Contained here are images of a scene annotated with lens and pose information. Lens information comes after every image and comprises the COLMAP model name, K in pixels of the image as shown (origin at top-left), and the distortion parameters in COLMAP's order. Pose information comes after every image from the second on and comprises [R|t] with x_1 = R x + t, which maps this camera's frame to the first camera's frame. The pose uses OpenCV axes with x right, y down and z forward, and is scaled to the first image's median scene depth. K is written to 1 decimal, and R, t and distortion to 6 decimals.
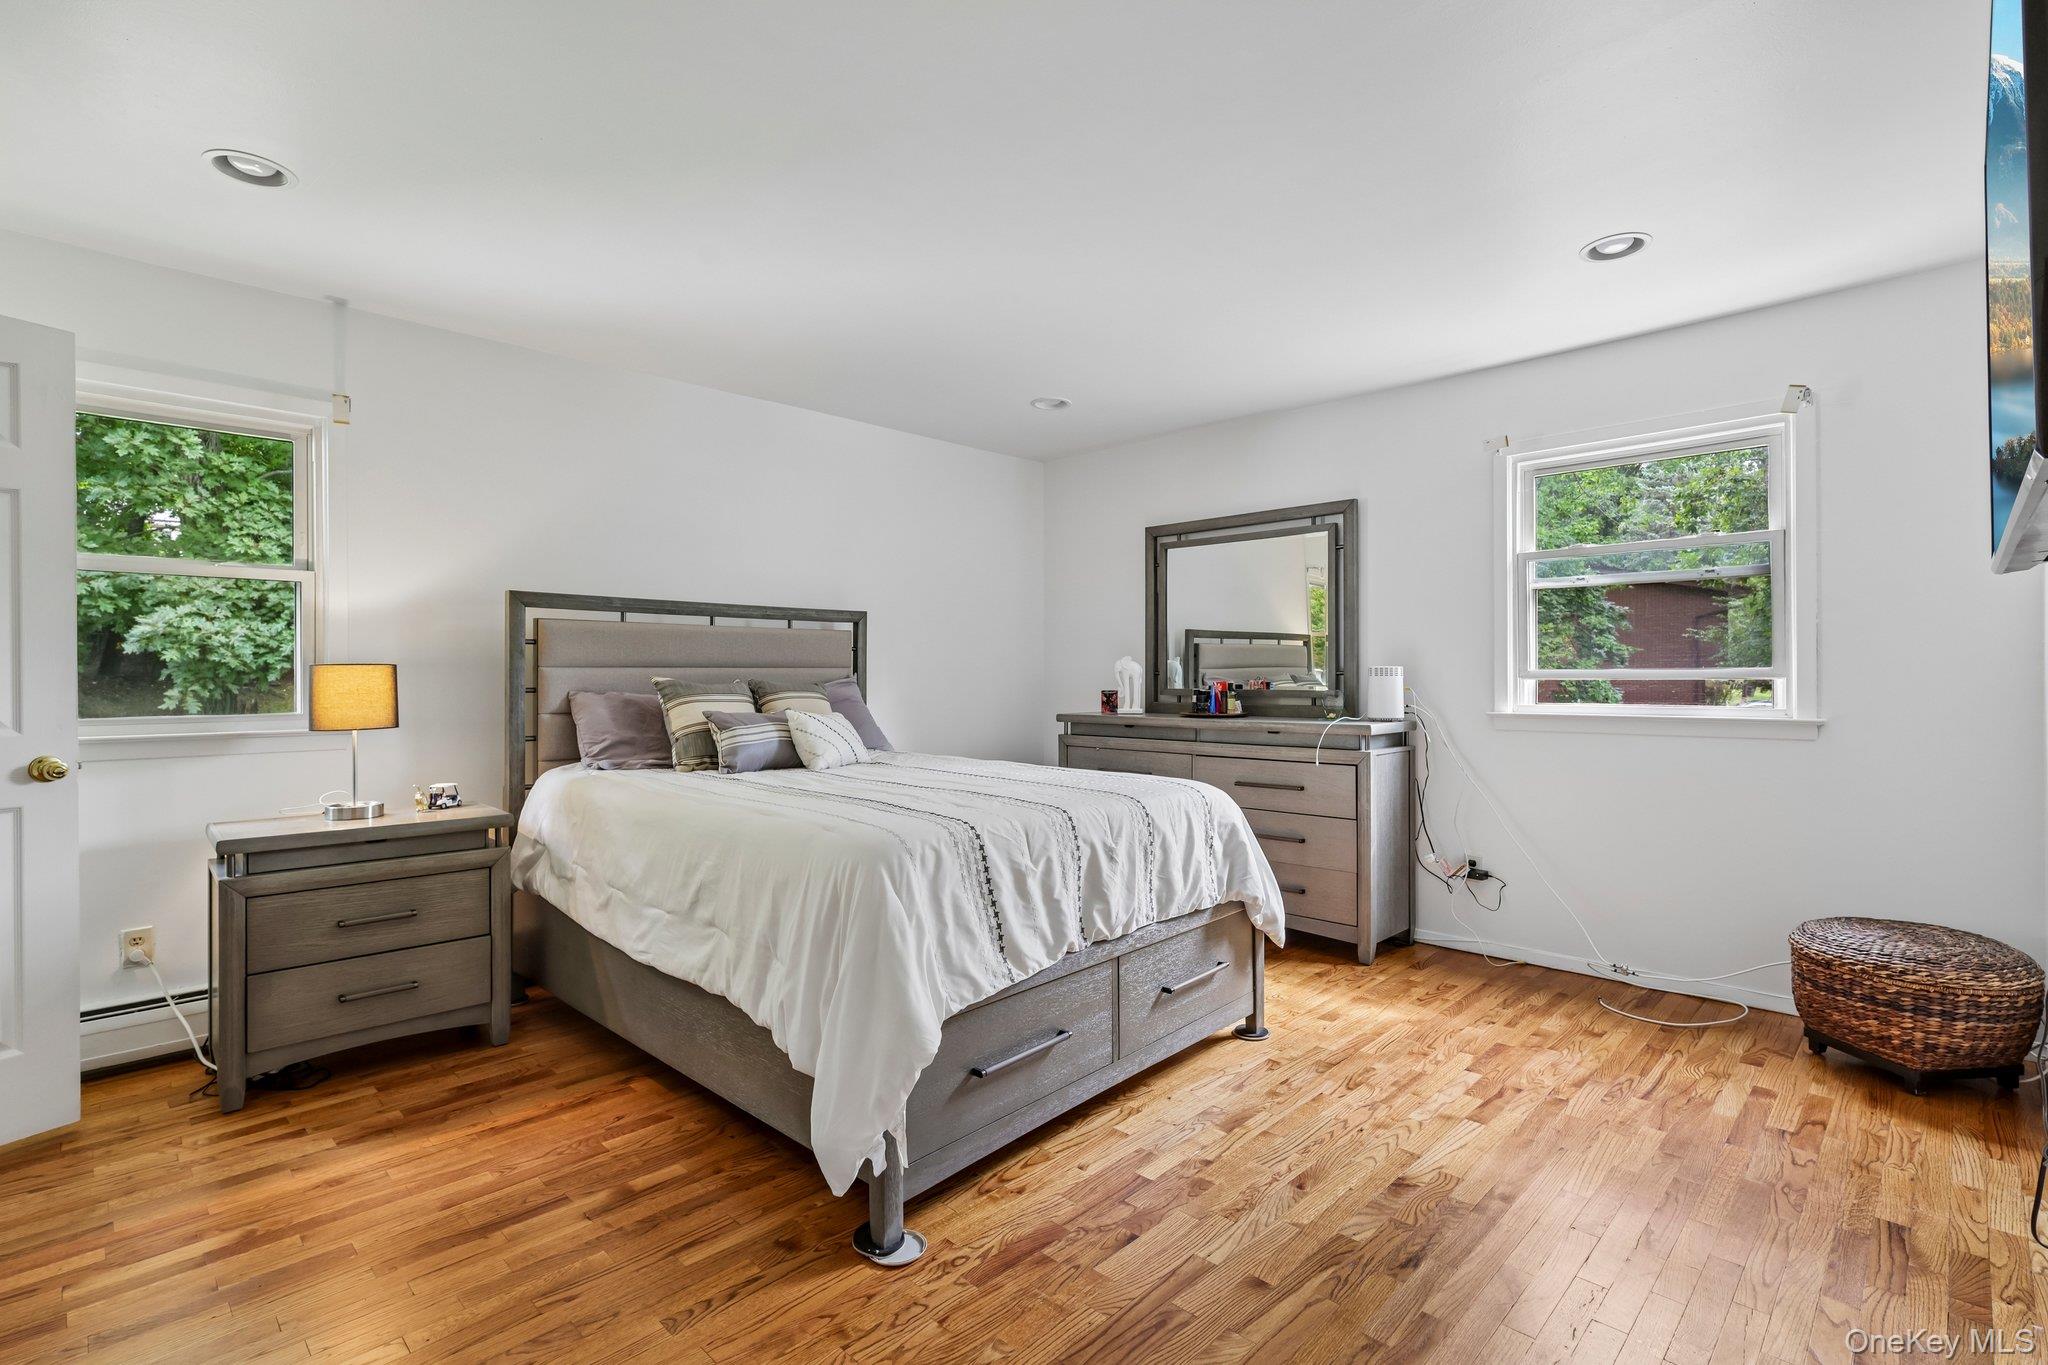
lens RADIAL K [[953.3, 0, 1021.3], [0, 953.3, 677.0], [0, 0, 1]] dist [-0.002363, 0.001833]
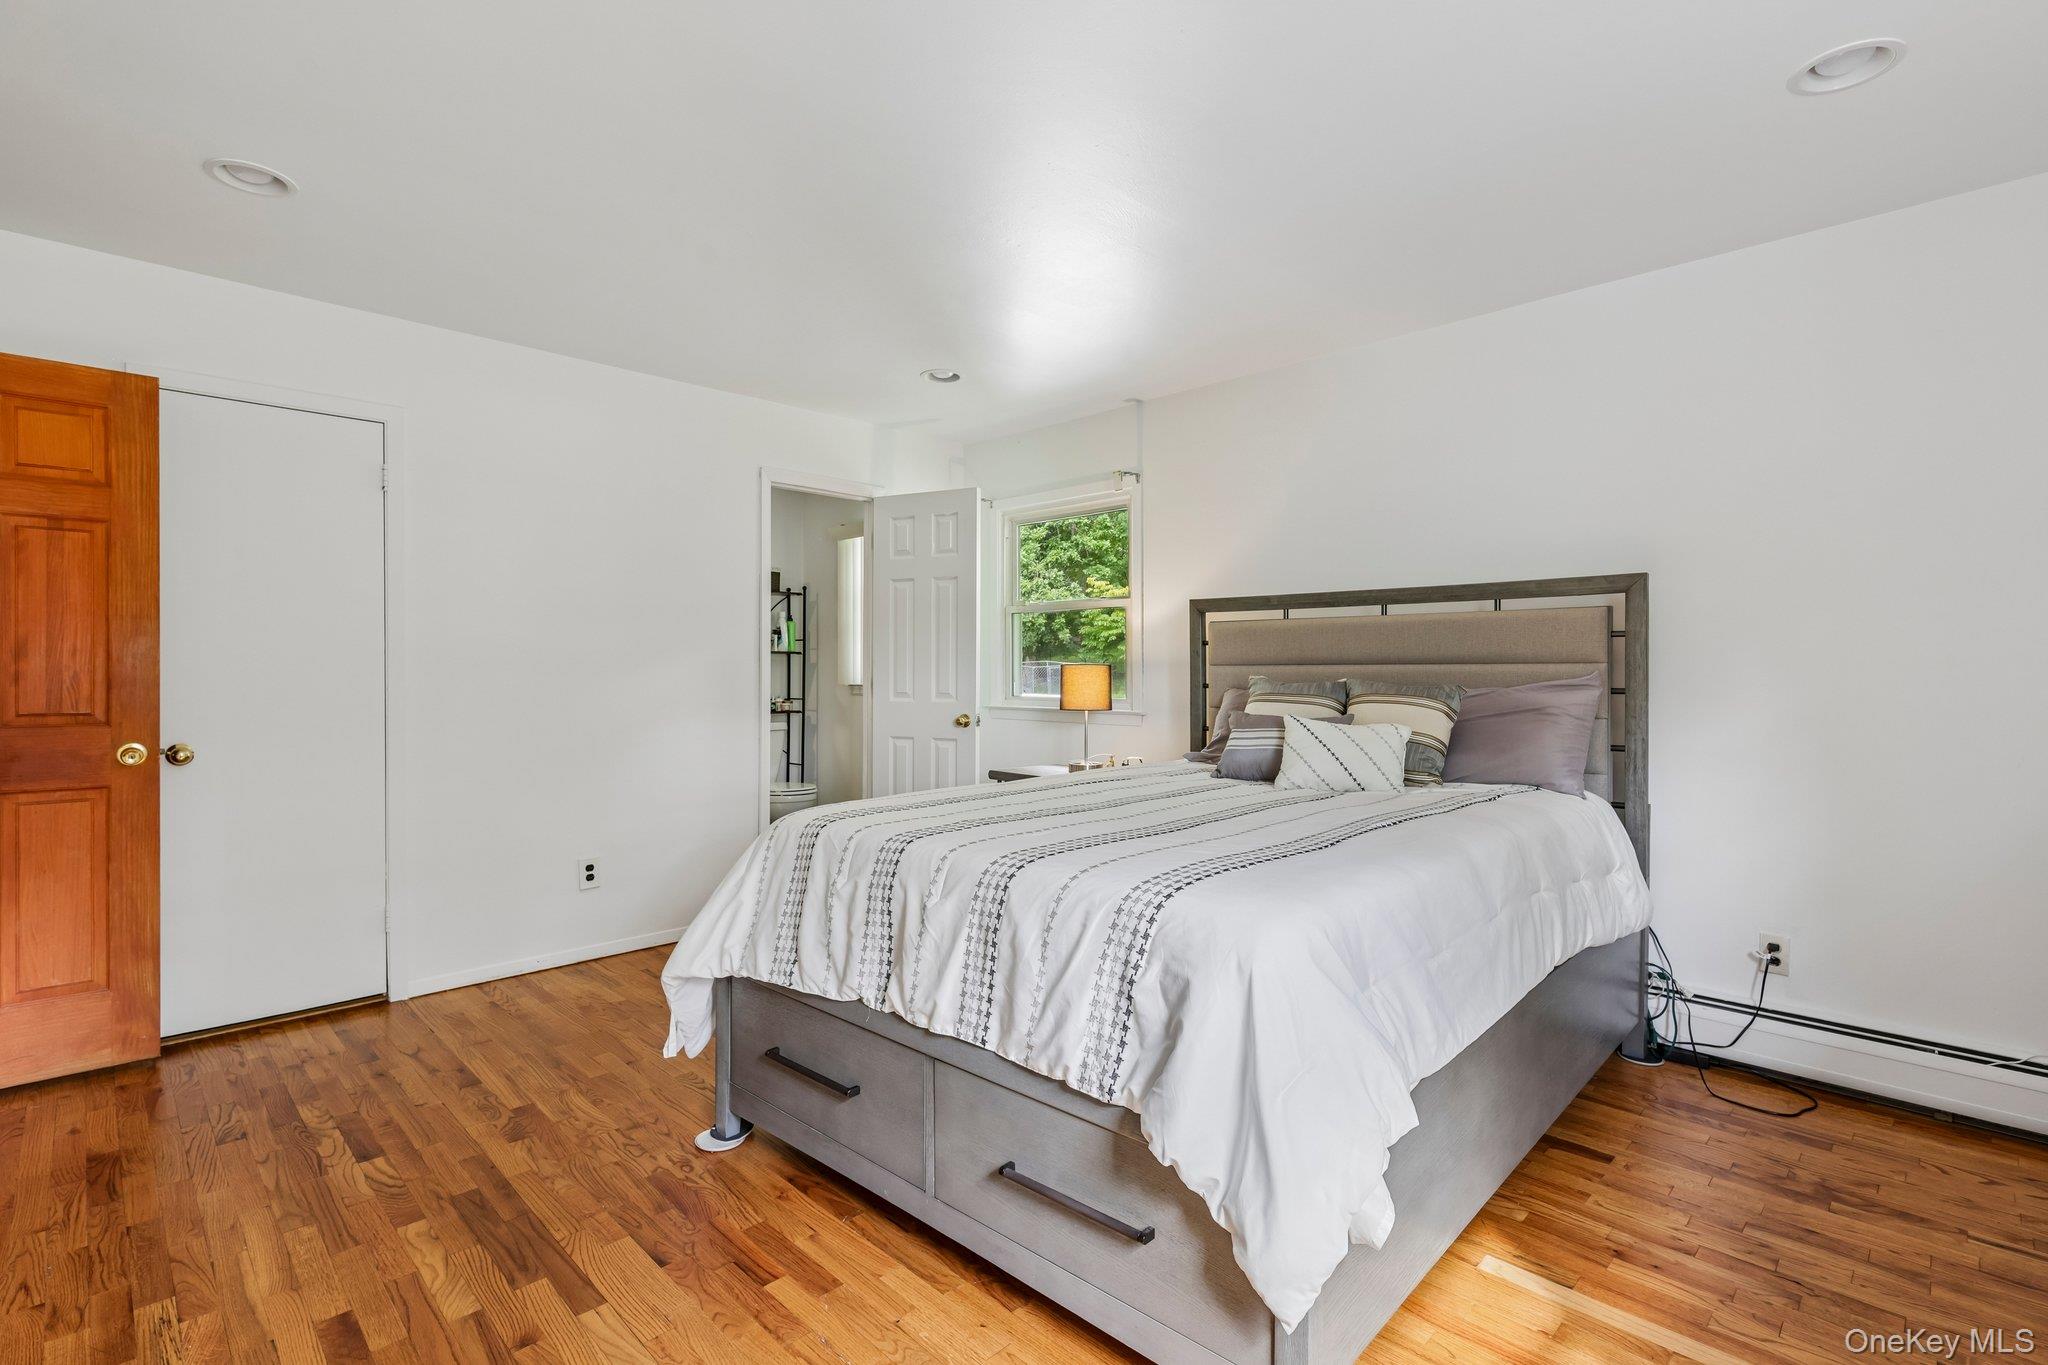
lens RADIAL K [[953.3, 0, 1021.3], [0, 953.3, 677.0], [0, 0, 1]] dist [-0.002363, 0.001833]
pose [[-0.016130, 0.006157, -0.999851, 0.738530], [-0.004341, 0.999971, 0.006228, -0.003867], [0.999860, 0.004441, -0.016103, 0.955244]]
